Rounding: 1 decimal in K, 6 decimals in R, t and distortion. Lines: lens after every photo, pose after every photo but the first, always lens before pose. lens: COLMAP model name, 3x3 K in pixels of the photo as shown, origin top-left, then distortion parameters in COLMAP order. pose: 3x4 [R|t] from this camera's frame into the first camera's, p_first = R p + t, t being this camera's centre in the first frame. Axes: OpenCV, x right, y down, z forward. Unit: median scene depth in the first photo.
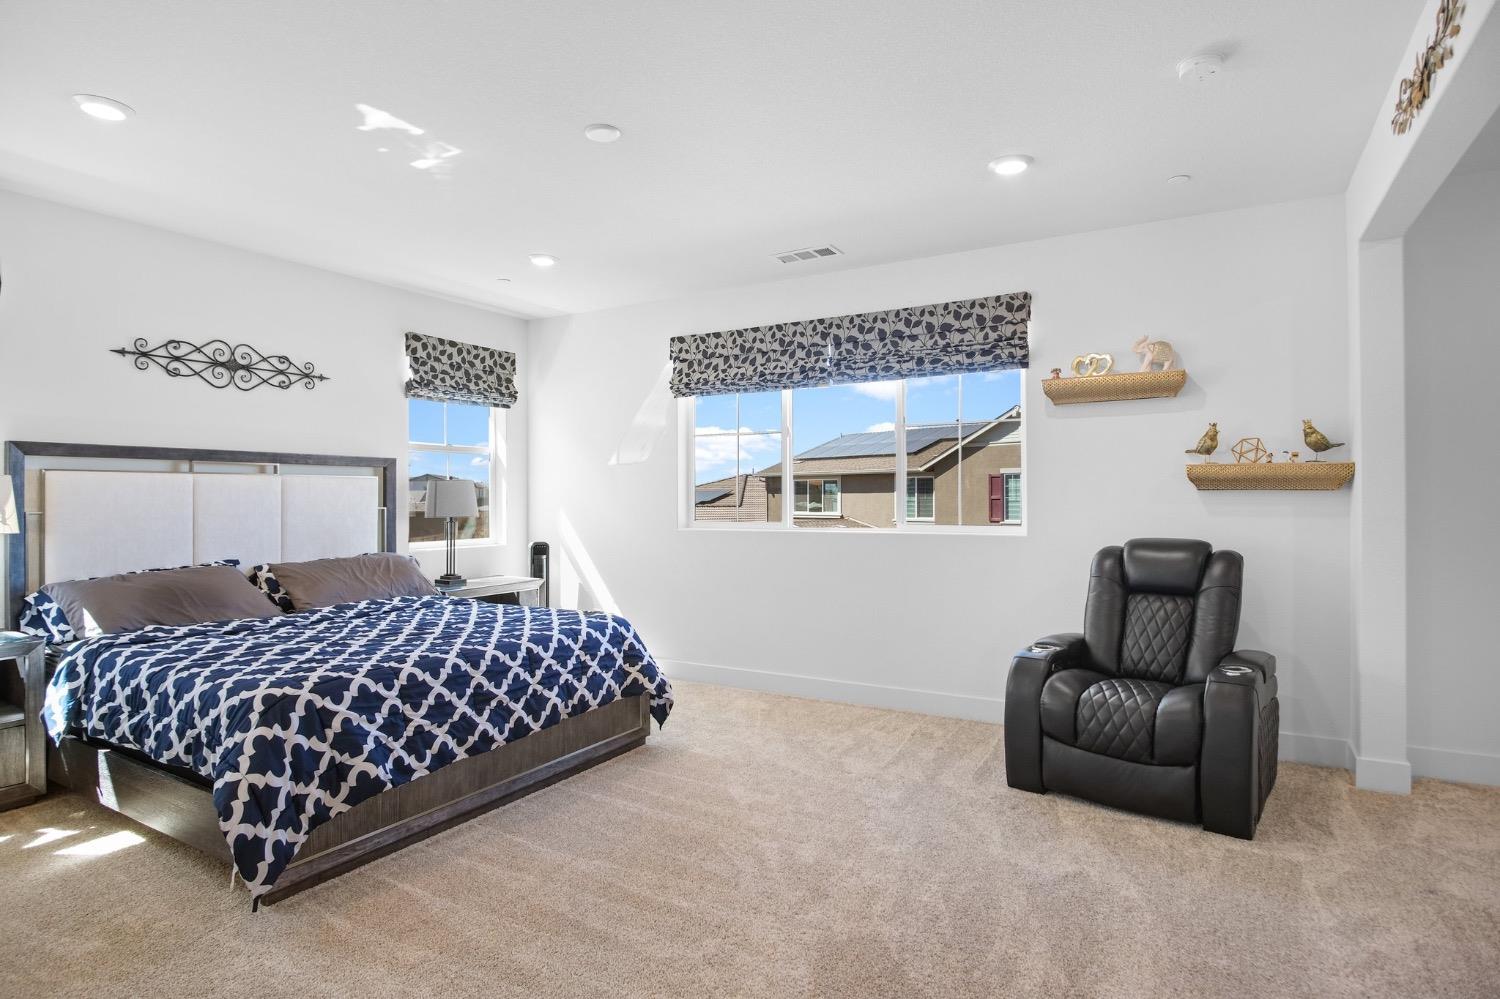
lens RADIAL K [[801.9, 0, 756.3], [0, 801.9, 494.1], [0, 0, 1]] dist [-0.031206, 0.009400]
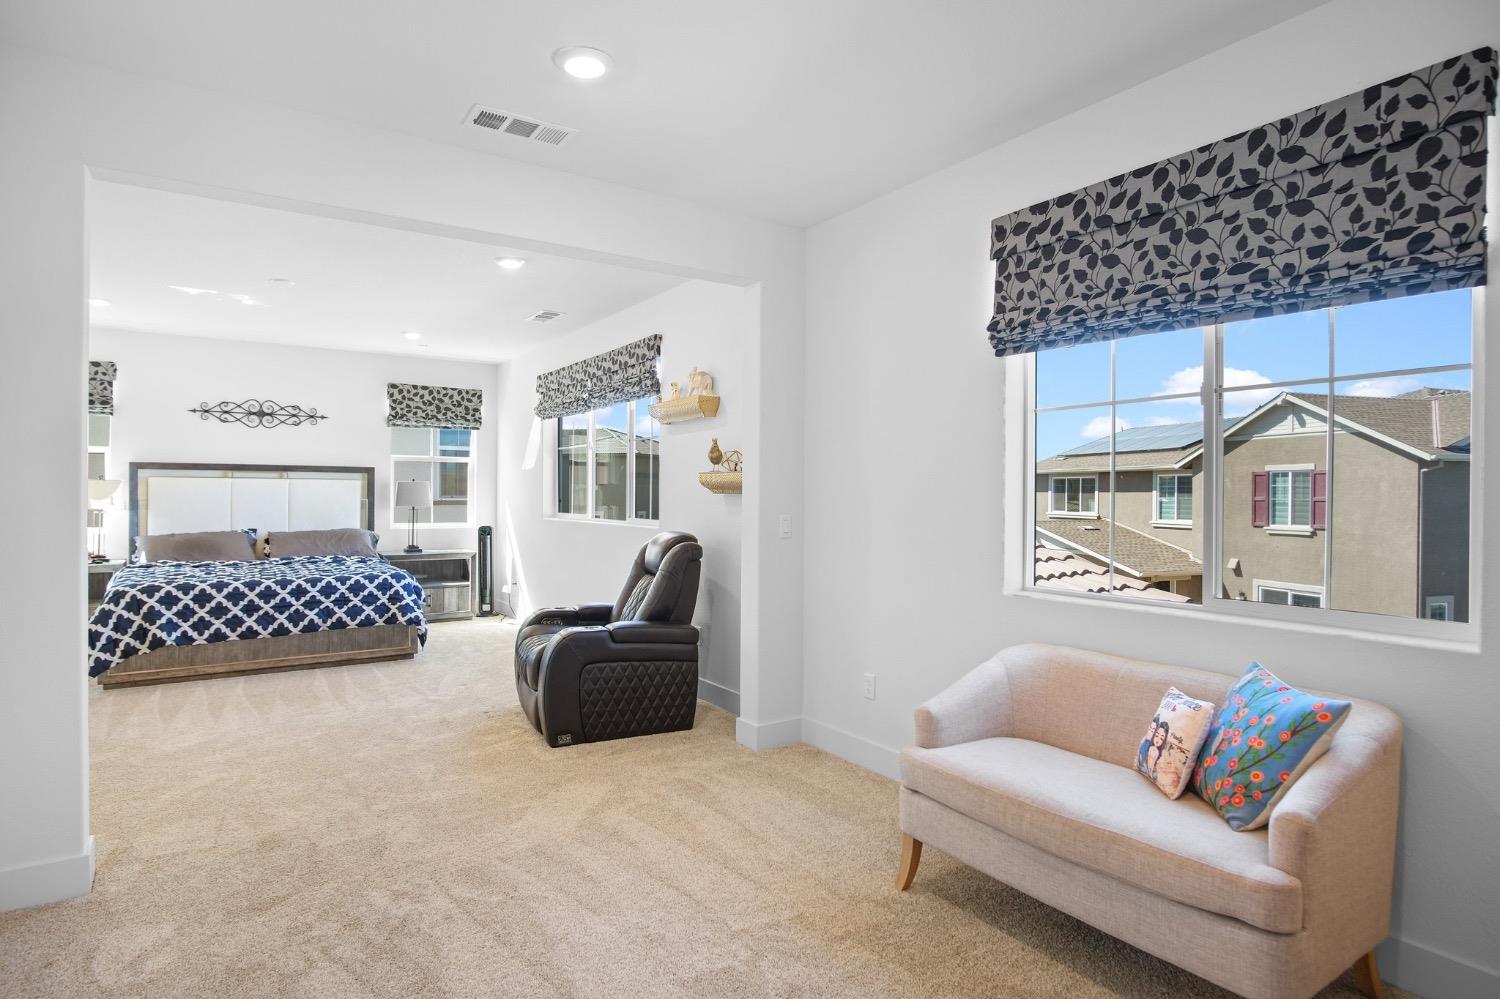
lens RADIAL K [[801.9, 0, 750.0], [0, 801.9, 496.1], [0, 0, 1]] dist [-0.031206, 0.009400]
pose [[0.900528, 0.012094, -0.434629, 0.945758], [-0.008718, 0.999914, 0.009761, -0.011915], [0.434710, -0.005001, 0.900556, -0.064856]]
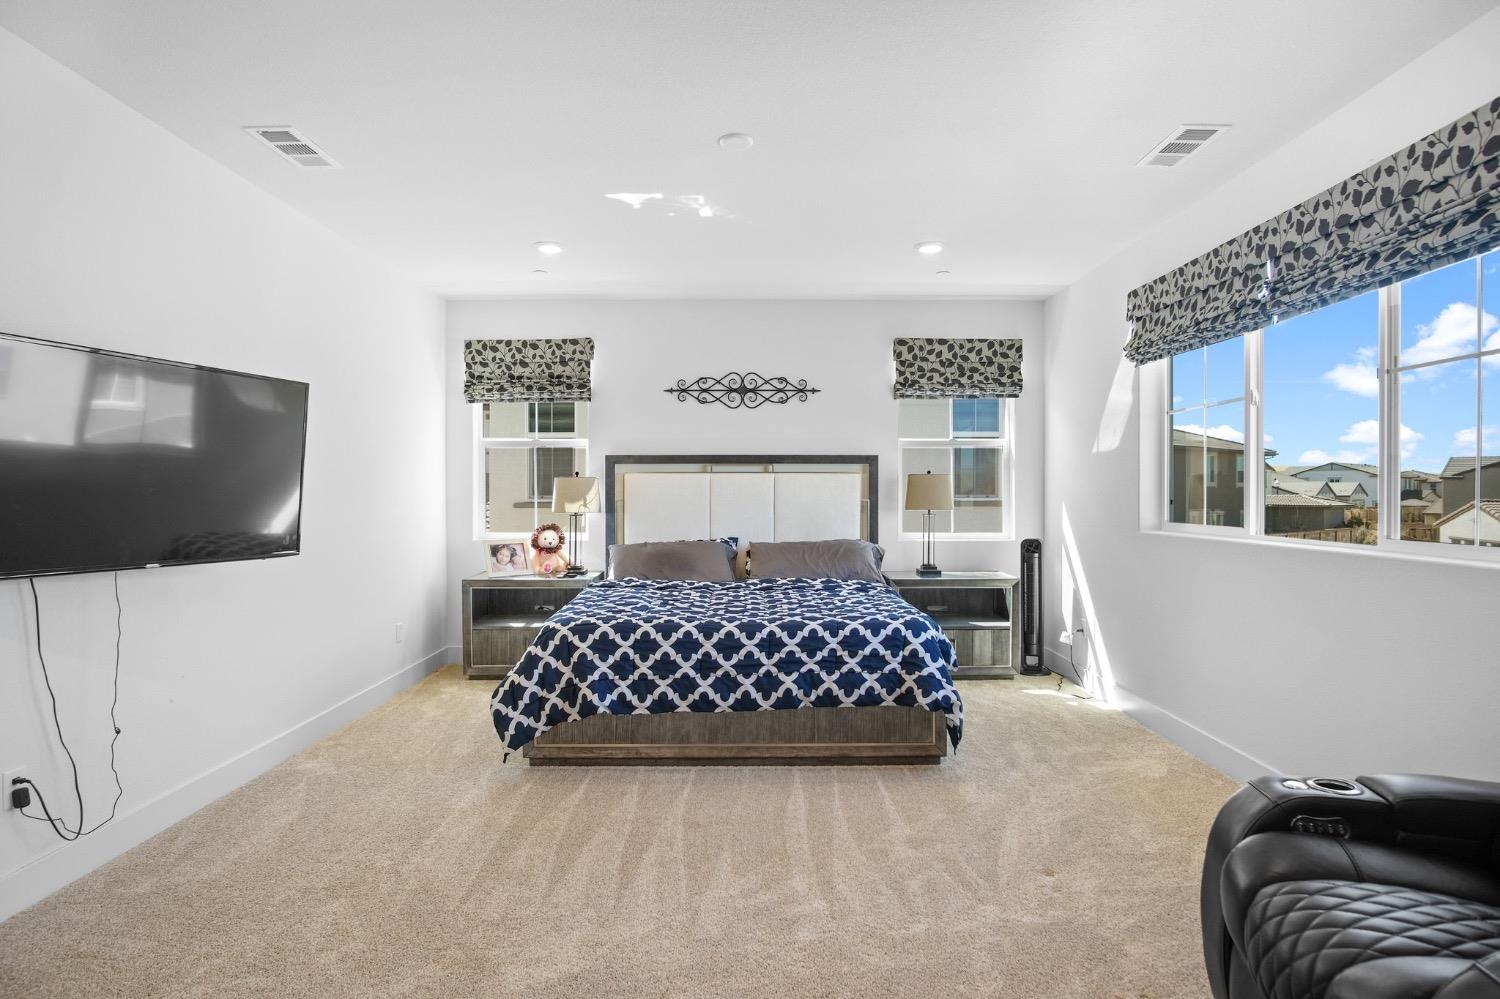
lens RADIAL K [[801.9, 0, 752.1], [0, 801.9, 494.8], [0, 0, 1]] dist [-0.031206, 0.009400]
pose [[0.504189, 0.007940, -0.863557, 0.465790], [0.002522, 0.999940, 0.010666, -0.002621], [0.863590, -0.007556, 0.504139, 0.317959]]
